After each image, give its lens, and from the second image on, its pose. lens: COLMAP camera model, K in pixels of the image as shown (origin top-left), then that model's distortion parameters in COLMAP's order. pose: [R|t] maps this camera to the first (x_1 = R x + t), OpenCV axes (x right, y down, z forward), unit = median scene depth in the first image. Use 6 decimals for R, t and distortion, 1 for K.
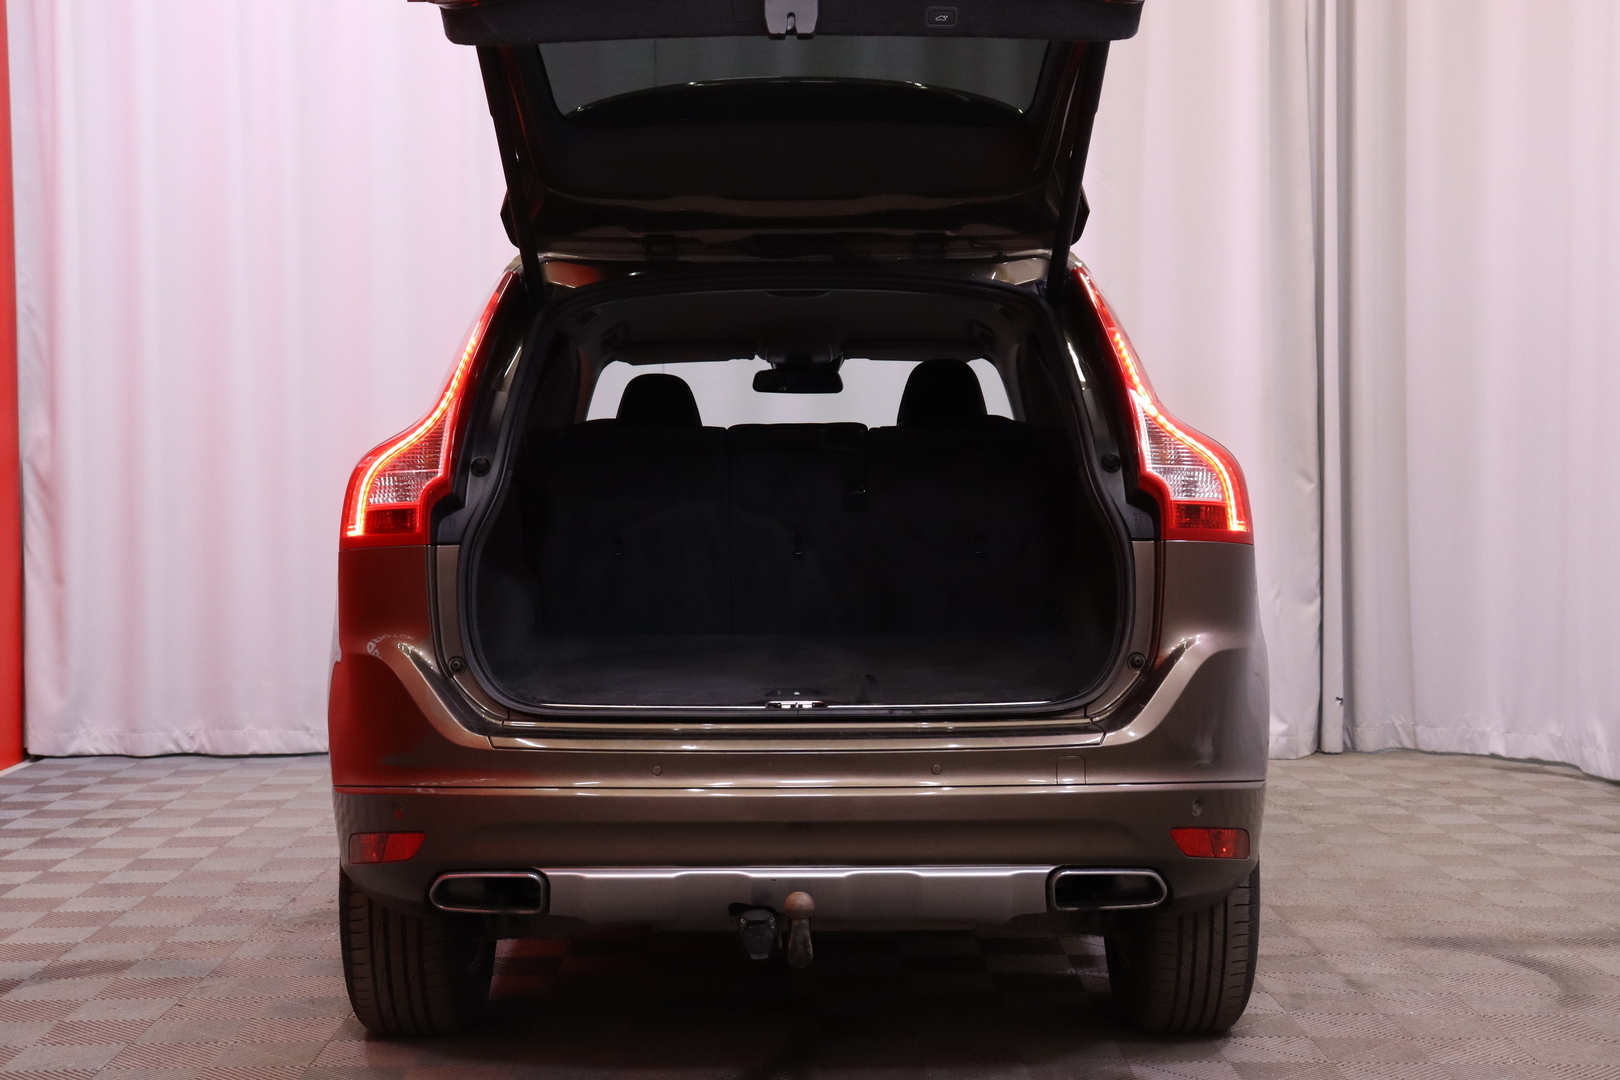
lens RADIAL K [[2373.8, 0, 809.5], [0, 2373.8, 543.5], [0, 0, 1]] dist [0.112862, 0.000000]
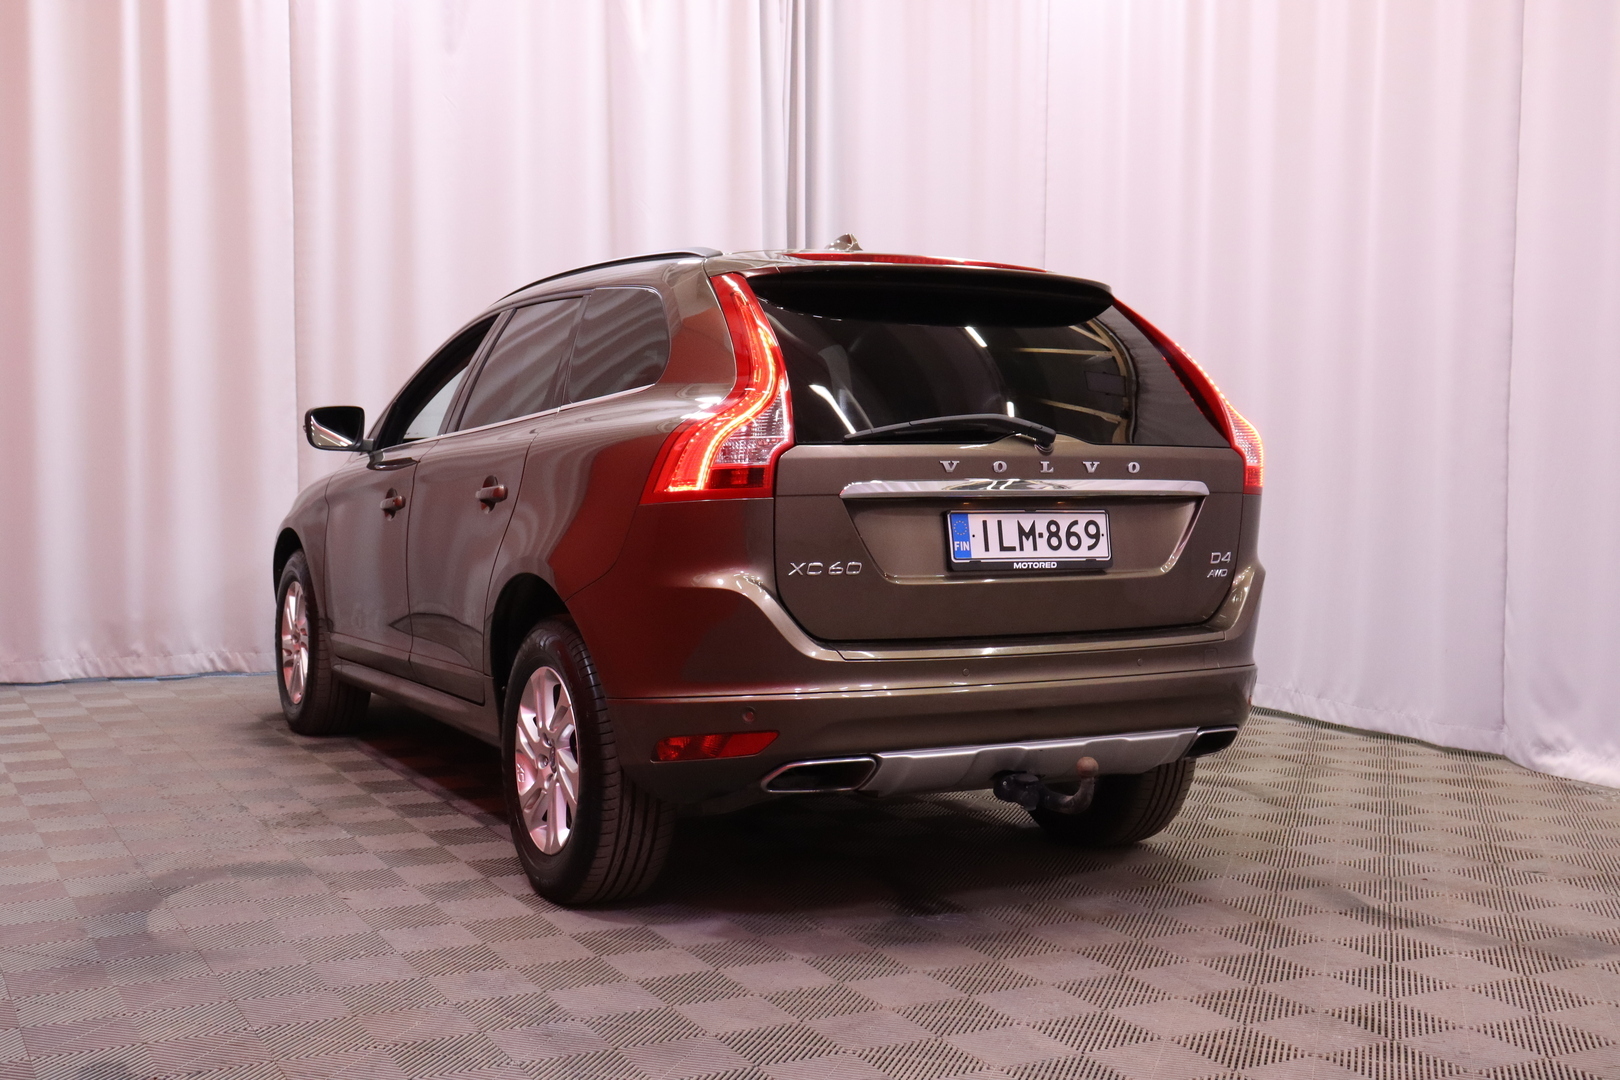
lens RADIAL K [[1863.9, 0, 810.0], [0, 1863.9, 544.7], [0, 0, 1]] dist [-0.064154, 0.000000]
pose [[0.885690, -0.011425, 0.464136, -0.600328], [-0.001610, 0.999616, 0.027678, -0.001591], [-0.464274, -0.025261, 0.885331, 0.145001]]
